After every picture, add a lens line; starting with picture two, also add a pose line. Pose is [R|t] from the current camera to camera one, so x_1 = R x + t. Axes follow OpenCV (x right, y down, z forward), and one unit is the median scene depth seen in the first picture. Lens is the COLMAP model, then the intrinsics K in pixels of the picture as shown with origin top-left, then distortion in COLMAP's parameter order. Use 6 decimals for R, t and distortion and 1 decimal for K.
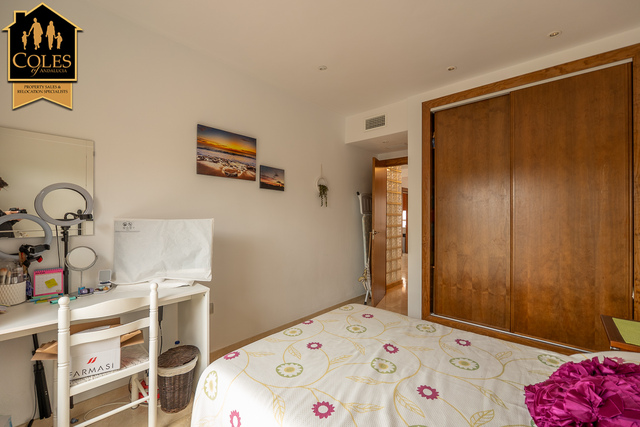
lens RADIAL K [[268.7, 0, 320.0], [0, 268.7, 213.5], [0, 0, 1]] dist [-0.000325, -0.000058]
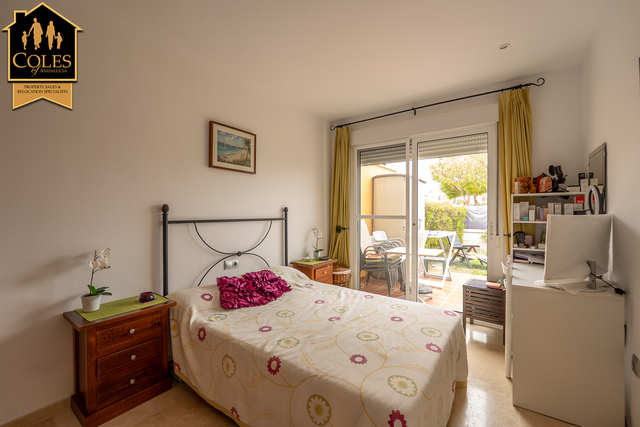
lens RADIAL K [[268.7, 0, 320.0], [0, 268.7, 213.5], [0, 0, 1]] dist [-0.000325, -0.000058]
pose [[-0.993542, -0.005920, -0.113313, 0.474529], [-0.004471, 0.999905, -0.013043, 0.039632], [0.113379, -0.012452, -0.993474, 2.237383]]
